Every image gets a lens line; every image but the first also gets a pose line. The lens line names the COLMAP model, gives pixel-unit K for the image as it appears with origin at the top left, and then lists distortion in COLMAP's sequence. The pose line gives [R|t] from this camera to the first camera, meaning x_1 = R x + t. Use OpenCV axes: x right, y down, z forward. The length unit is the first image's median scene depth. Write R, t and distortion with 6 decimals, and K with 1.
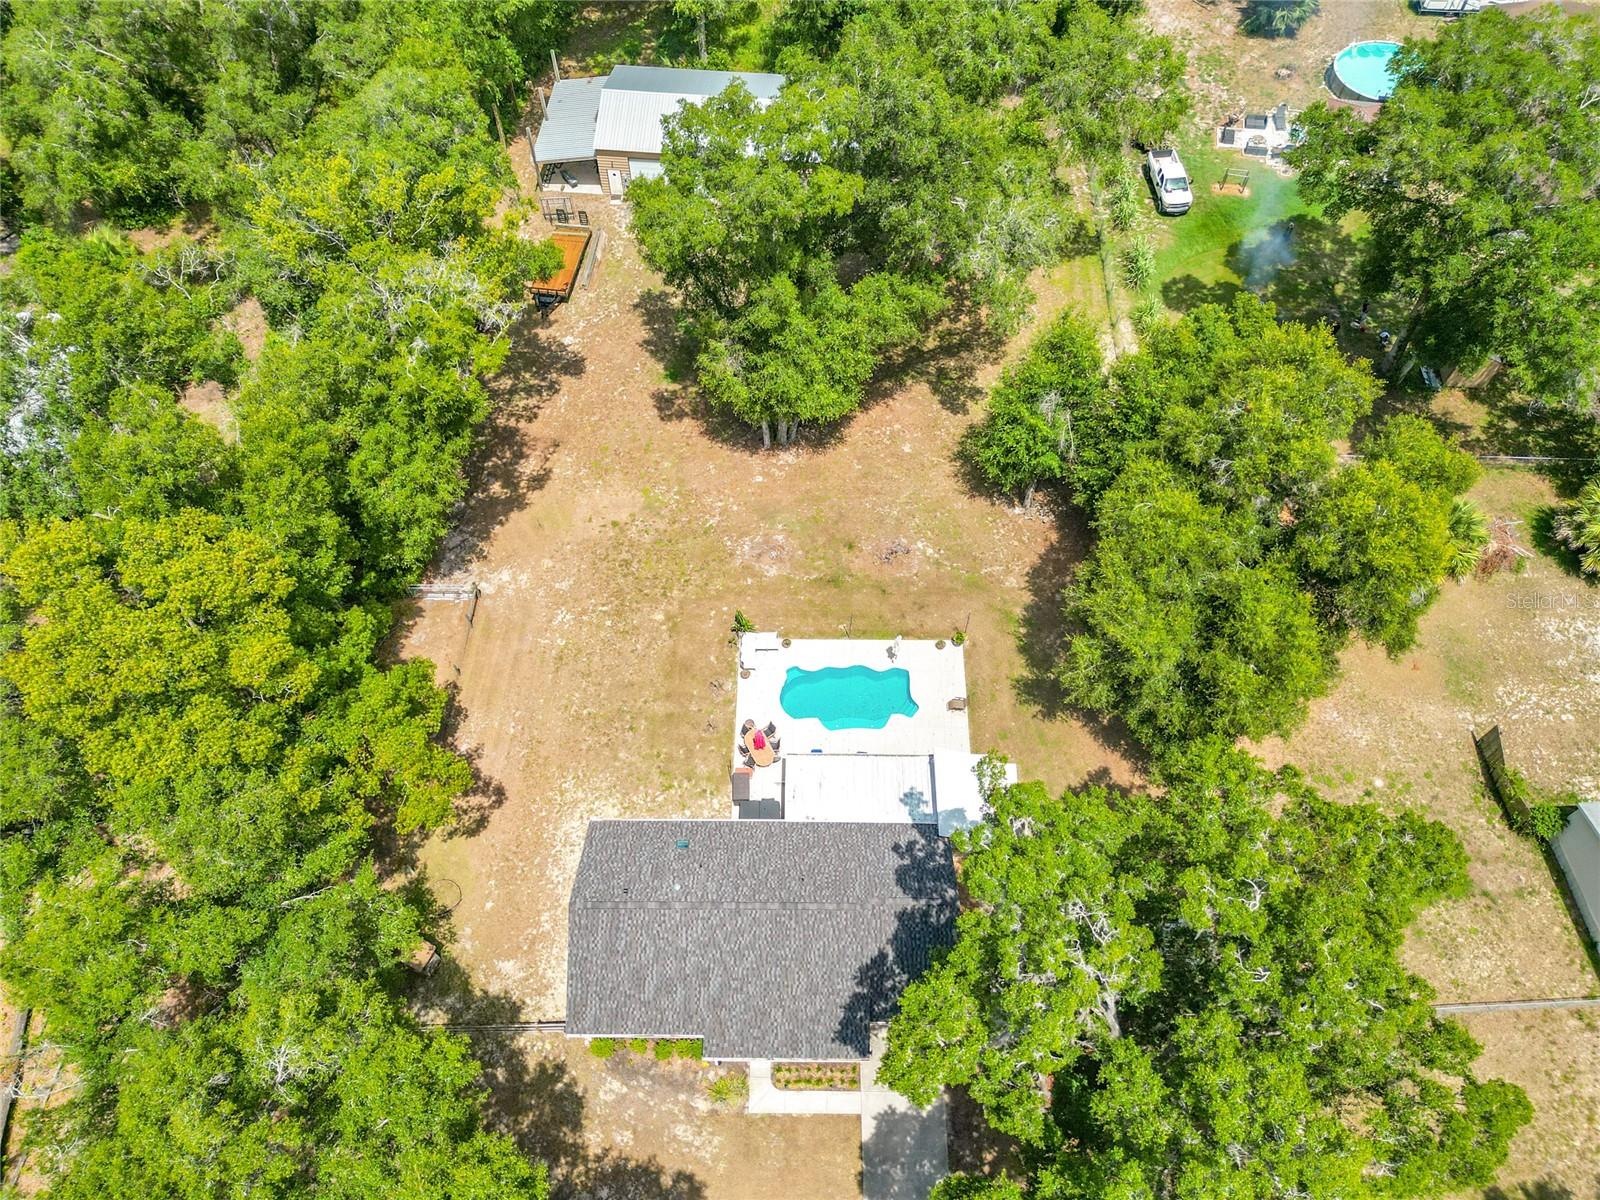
lens RADIAL K [[1129.9, 0, 794.7], [0, 1129.9, 653.3], [0, 0, 1]] dist [0.084490, -0.044686]
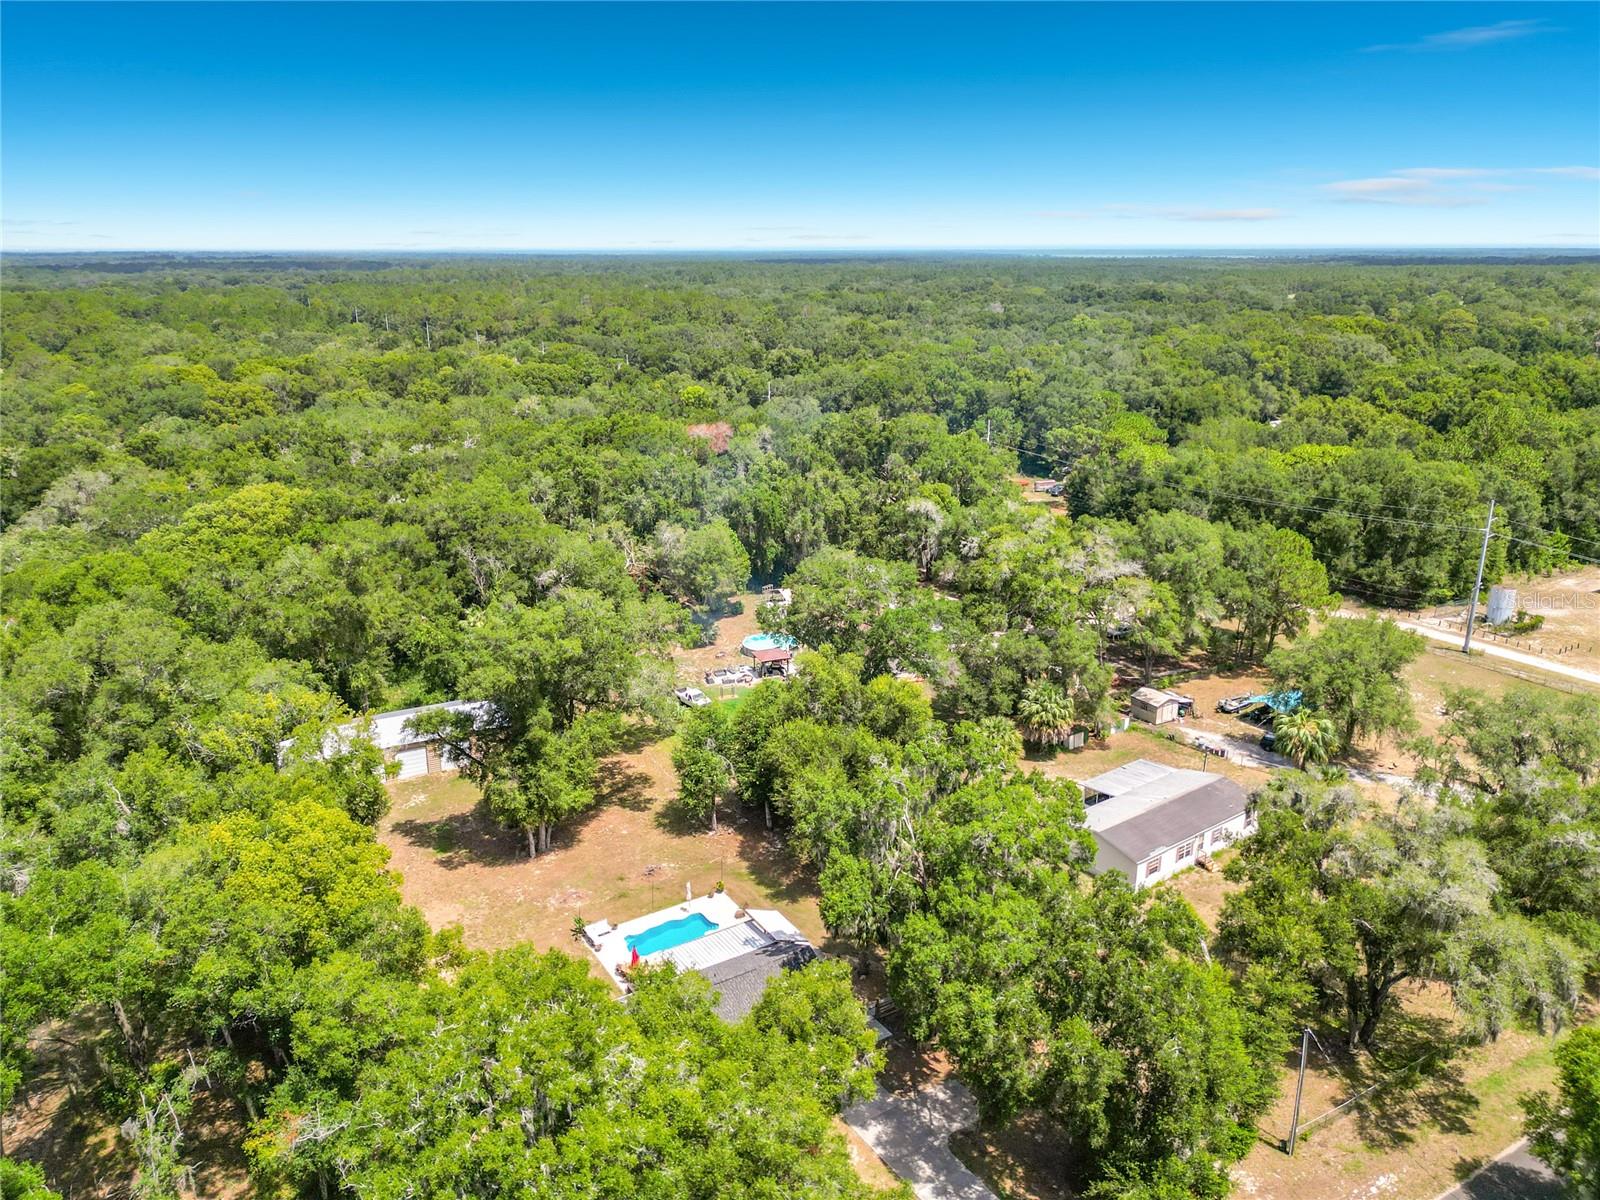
lens RADIAL K [[1142.5, 0, 791.1], [0, 1142.5, 605.4], [0, 0, 1]] dist [0.042774, -0.056013]
pose [[0.842982, -0.159405, 0.513782, -0.458831], [0.462054, 0.703652, -0.539796, 0.541046], [-0.275477, 0.692433, 0.666820, -0.277421]]
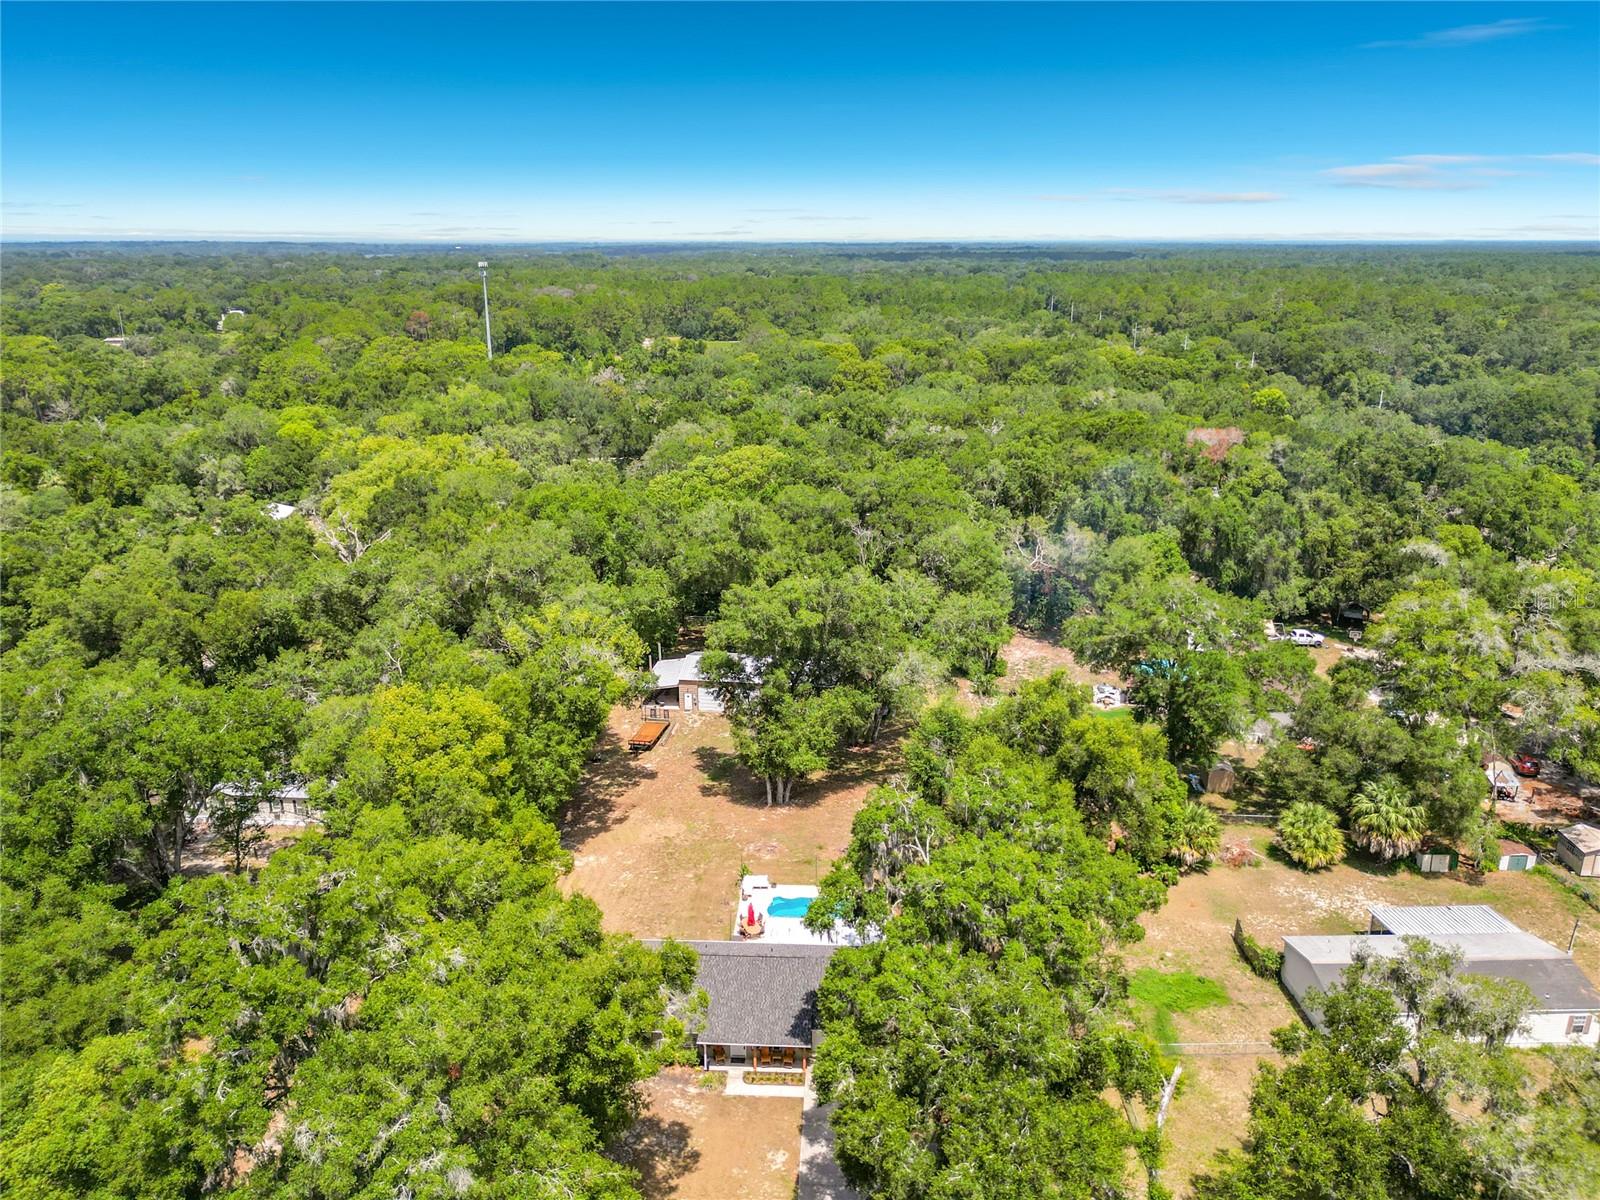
lens RADIAL K [[1124.0, 0, 800.0], [0, 1124.0, 600.0], [0, 0, 1]] dist [0.083363, -0.117393]
pose [[0.999252, 0.012307, -0.036663, 0.071282], [-0.033541, 0.747732, -0.663153, 0.645037], [0.019252, 0.663887, 0.747585, -0.340594]]
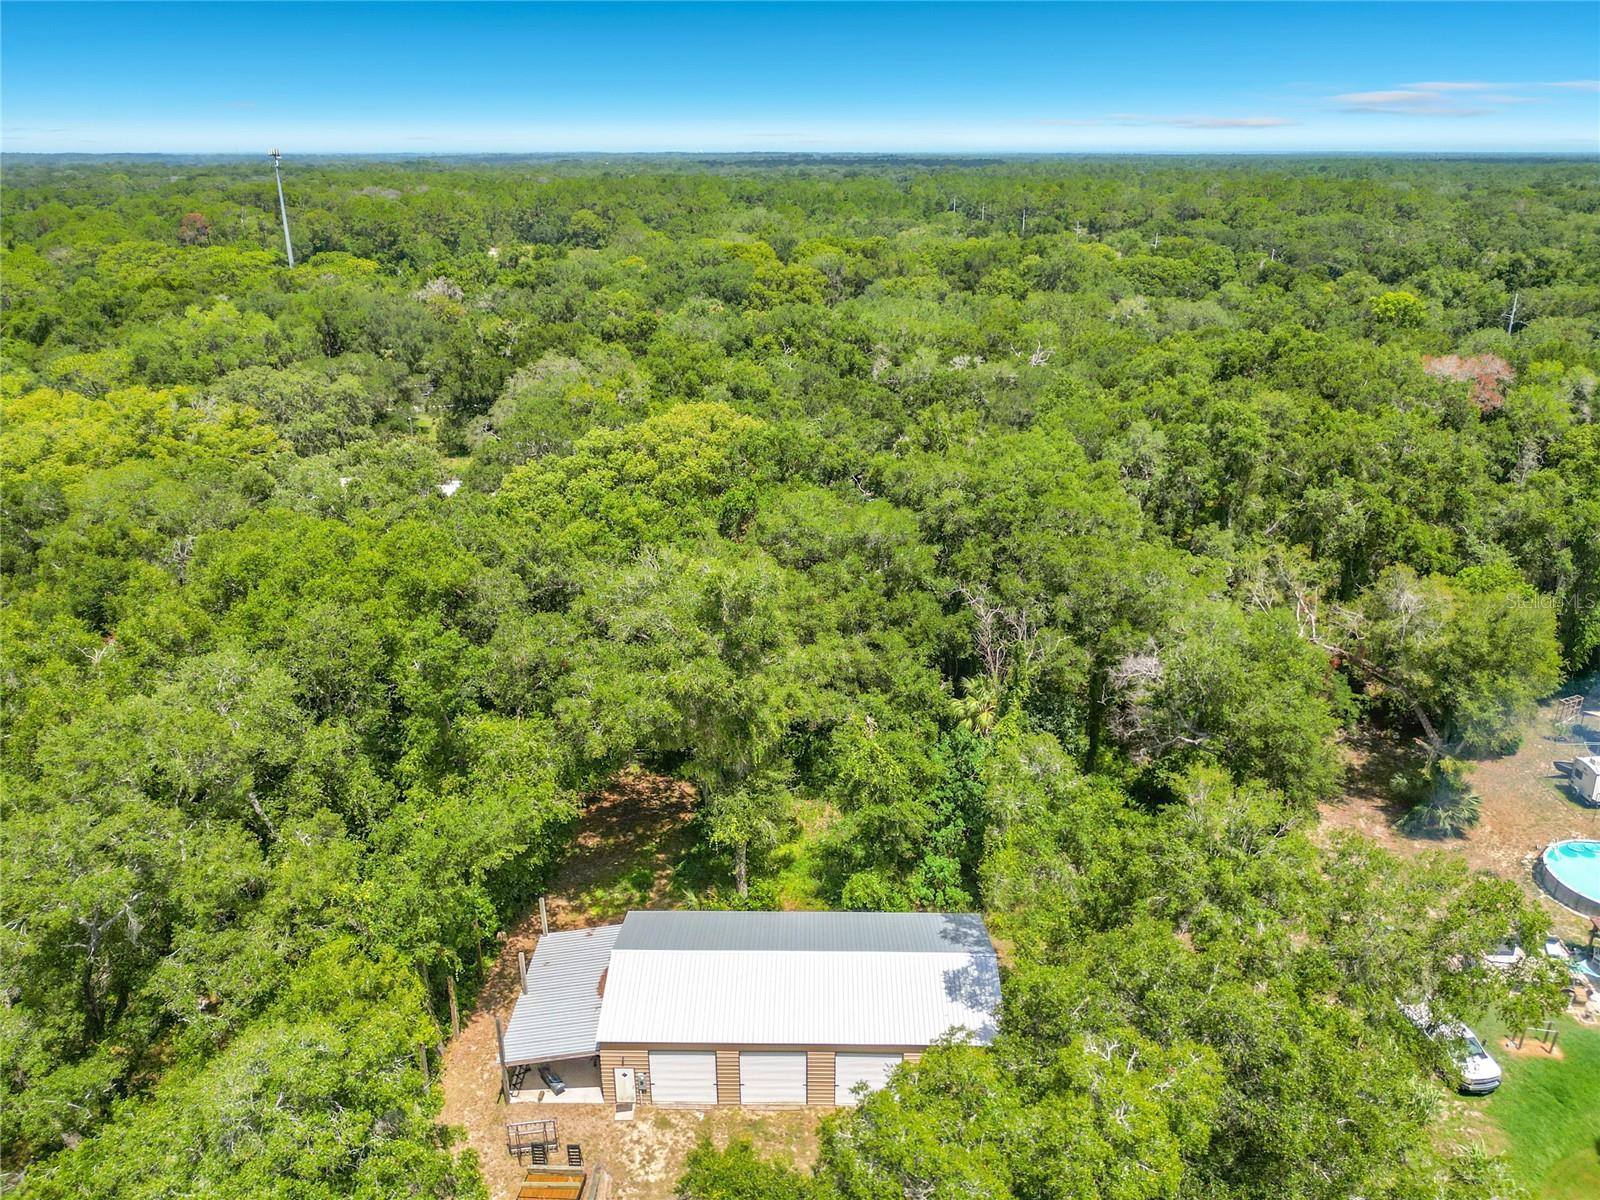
lens RADIAL K [[1142.5, 0, 791.1], [0, 1142.5, 605.4], [0, 0, 1]] dist [0.042774, -0.056013]
pose [[0.997358, -0.027451, 0.067250, -0.120108], [0.062776, 0.791507, -0.607927, -0.271879], [-0.036541, 0.610543, 0.791140, 0.386604]]
